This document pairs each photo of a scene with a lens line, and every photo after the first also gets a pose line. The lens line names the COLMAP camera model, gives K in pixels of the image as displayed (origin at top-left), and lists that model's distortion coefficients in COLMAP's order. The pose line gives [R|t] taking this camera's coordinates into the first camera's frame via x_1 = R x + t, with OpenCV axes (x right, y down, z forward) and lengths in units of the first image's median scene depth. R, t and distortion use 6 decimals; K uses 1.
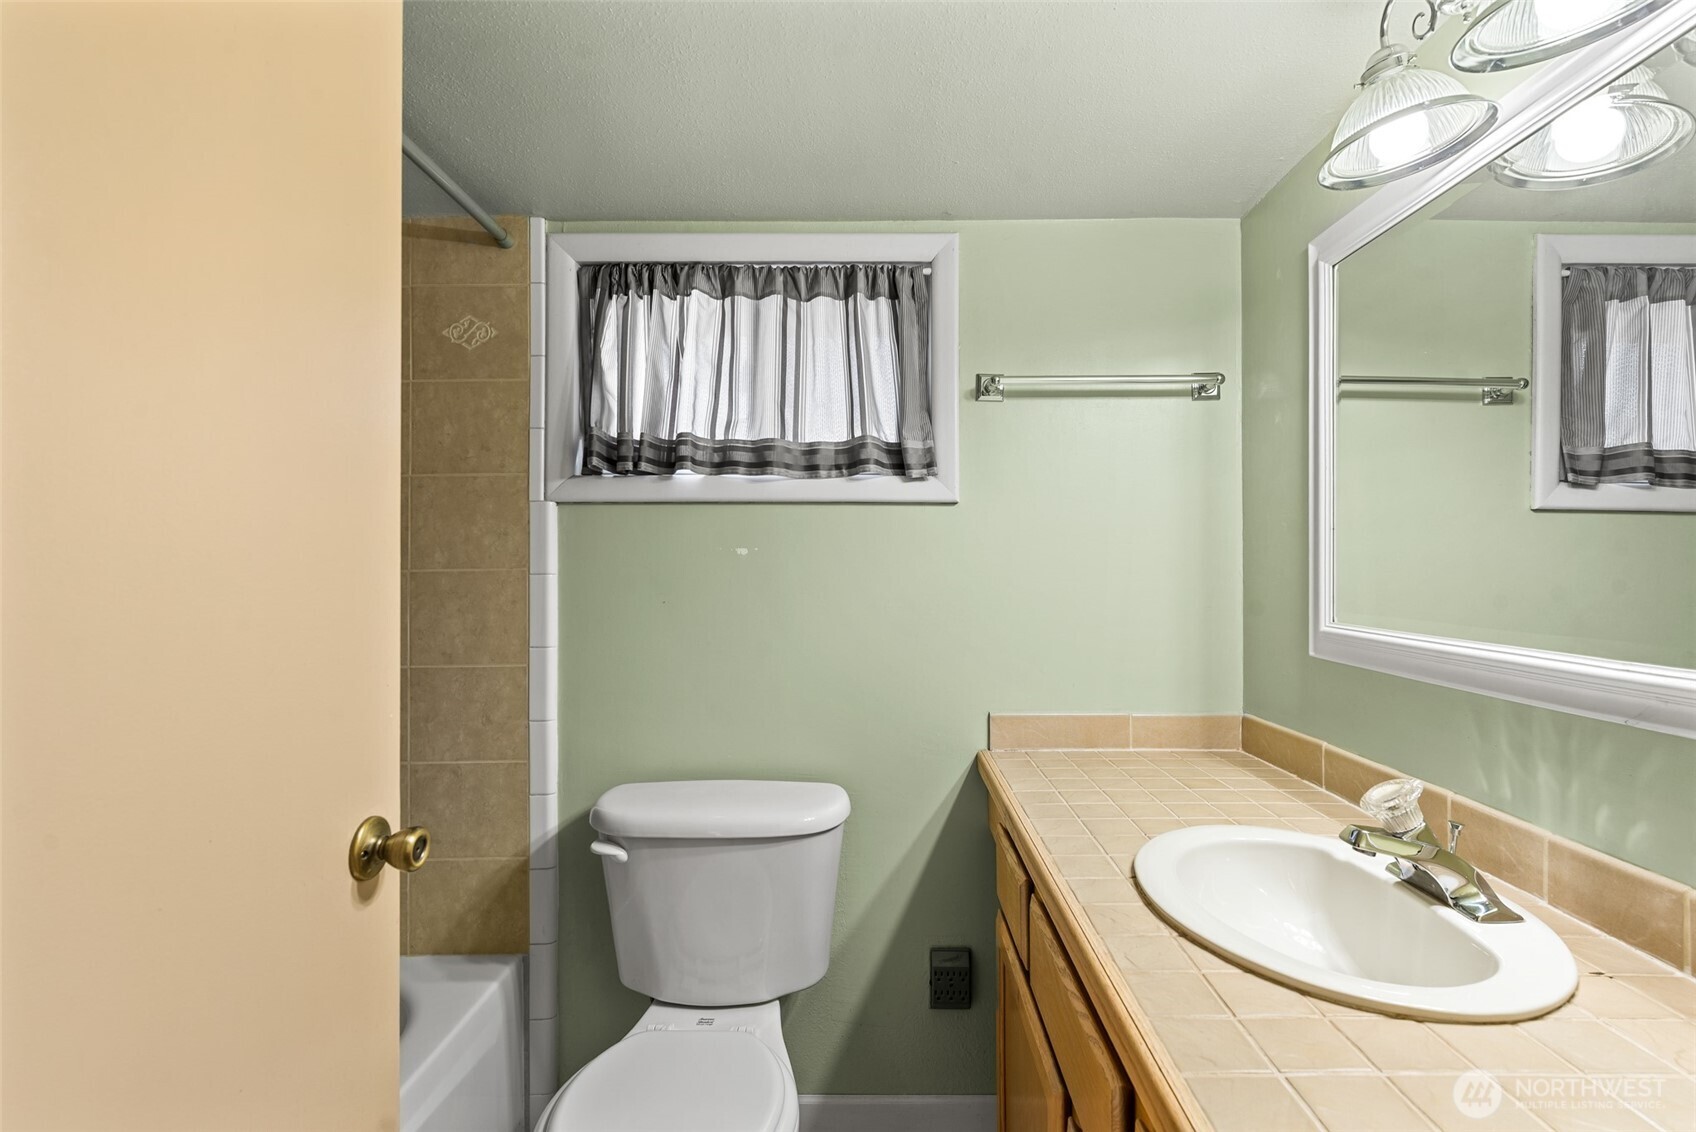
lens RADIAL K [[792.9, 0, 851.1], [0, 792.9, 555.6], [0, 0, 1]] dist [0.003650, -0.003173]
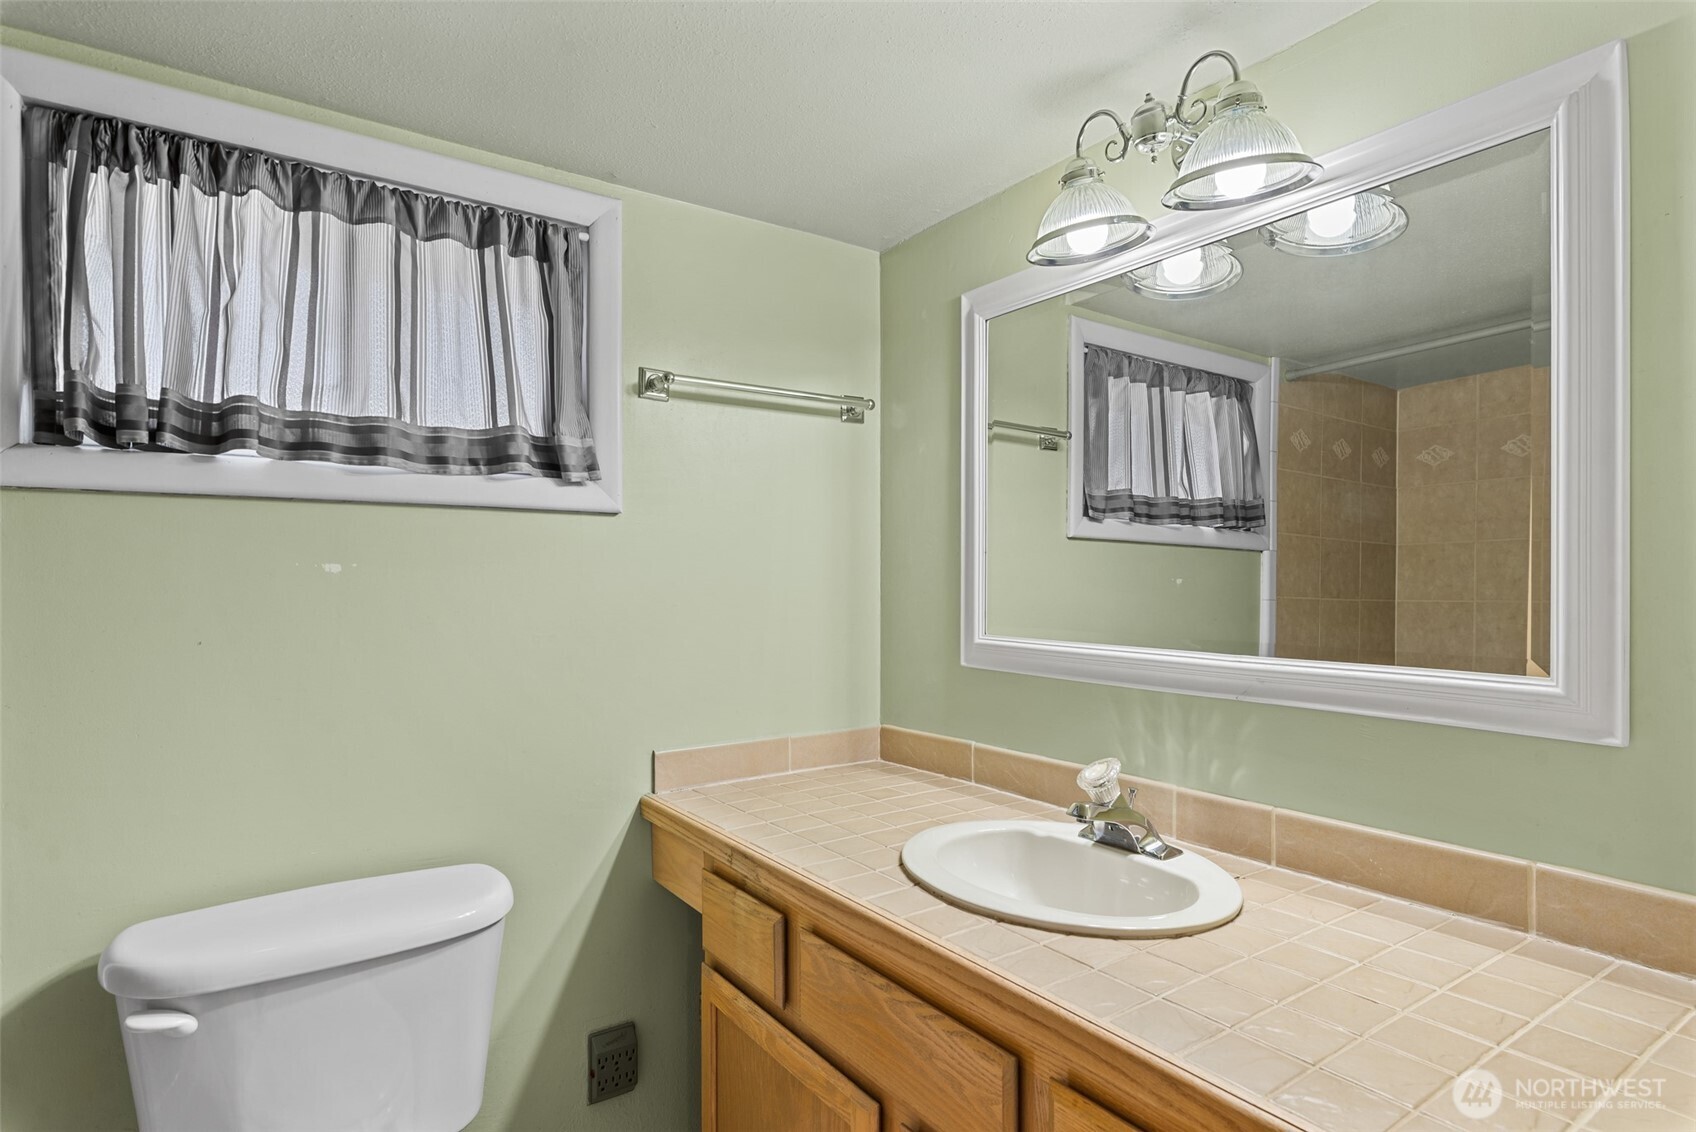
lens RADIAL K [[916.7, 0, 850.3], [0, 916.7, 577.2], [0, 0, 1]] dist [0.005299, -0.005403]
pose [[0.806047, -0.001230, 0.591851, -0.258655], [-0.005488, 0.999939, 0.009551, -0.007951], [-0.591827, -0.010947, 0.805991, 0.045053]]
